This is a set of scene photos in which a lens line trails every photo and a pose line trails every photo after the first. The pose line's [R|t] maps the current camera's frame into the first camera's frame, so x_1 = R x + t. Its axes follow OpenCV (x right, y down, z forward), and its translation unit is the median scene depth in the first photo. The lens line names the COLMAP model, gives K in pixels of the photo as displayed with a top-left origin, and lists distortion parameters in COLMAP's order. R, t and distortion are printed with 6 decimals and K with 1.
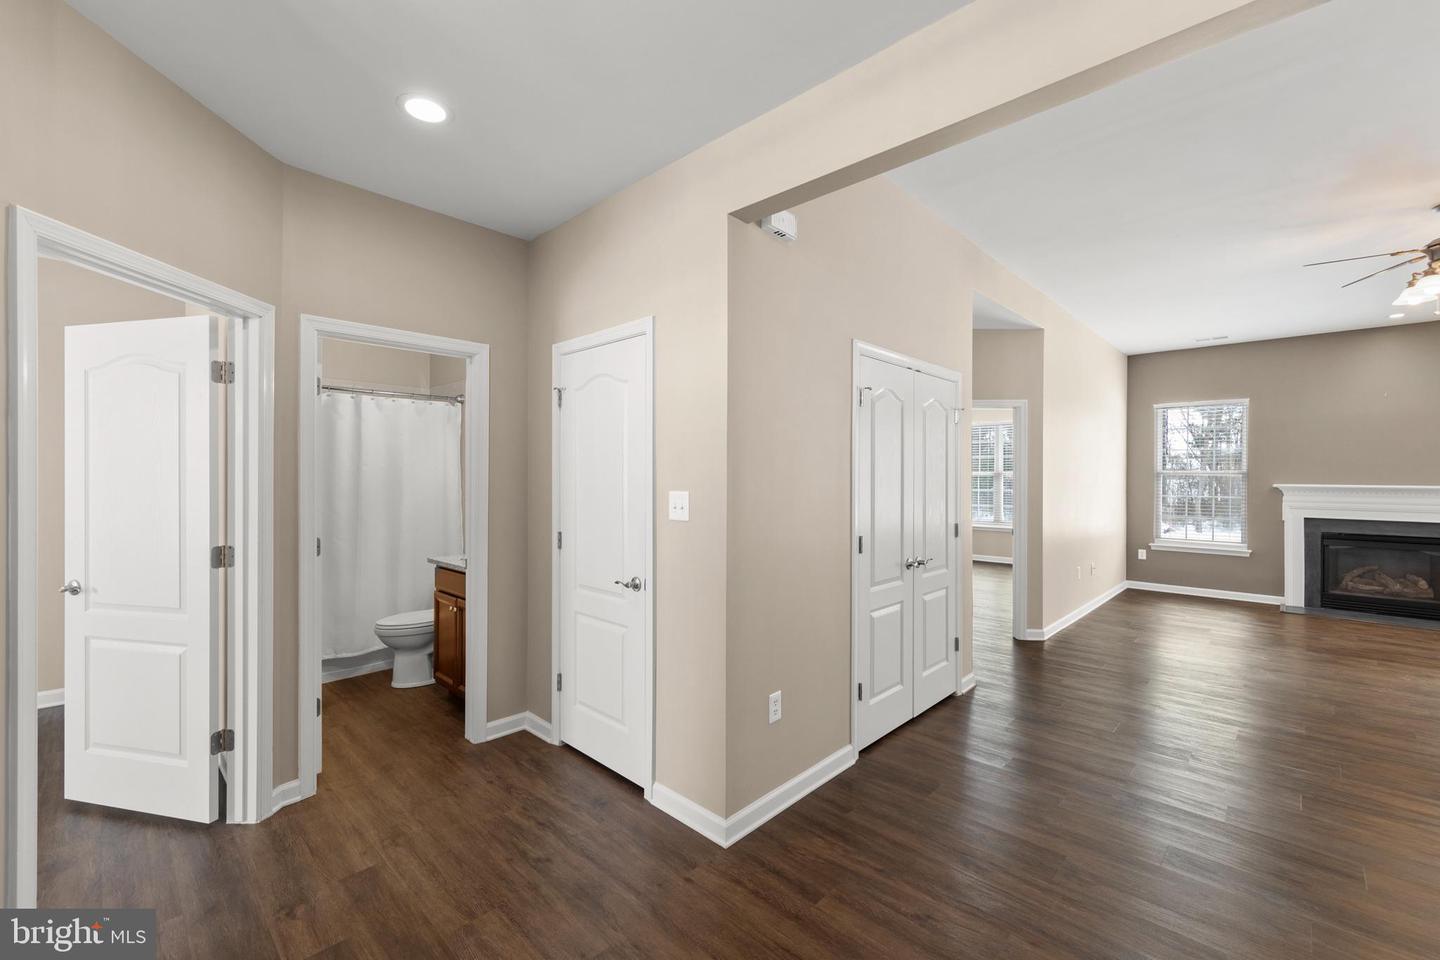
lens RADIAL K [[581.8, 0, 708.0], [0, 581.8, 477.2], [0, 0, 1]] dist [-0.014169, 0.000123]
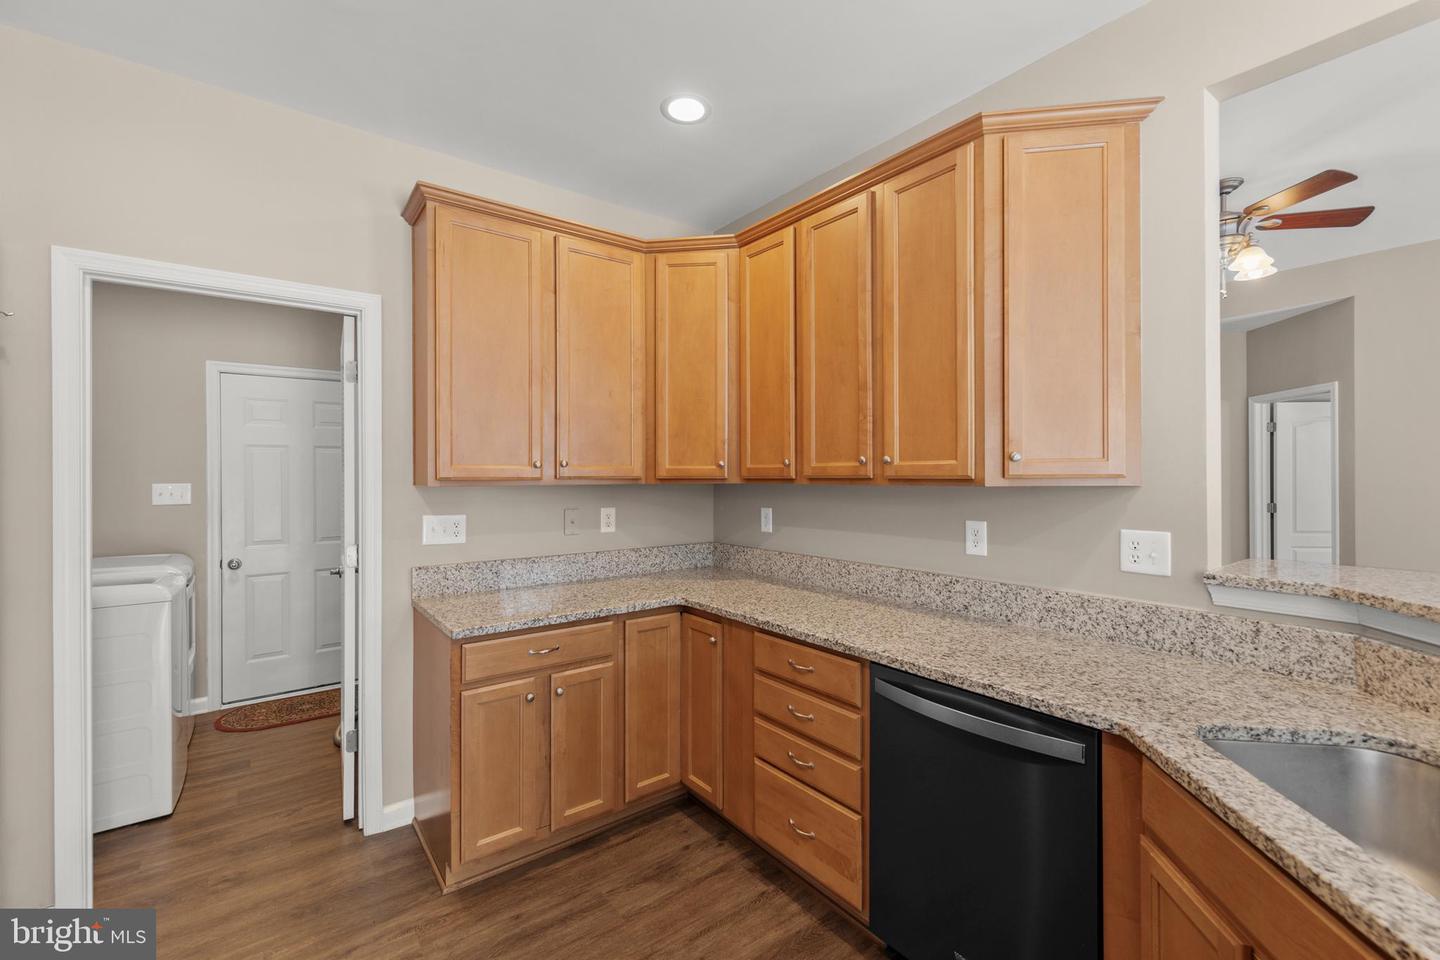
lens RADIAL K [[611.2, 0, 725.3], [0, 611.2, 475.5], [0, 0, 1]] dist [0.006286, -0.001353]
pose [[-0.148526, -0.003570, -0.988902, 1.285522], [-0.000588, 0.999994, -0.003522, 0.014306], [0.988908, 0.000058, -0.148527, 0.154437]]
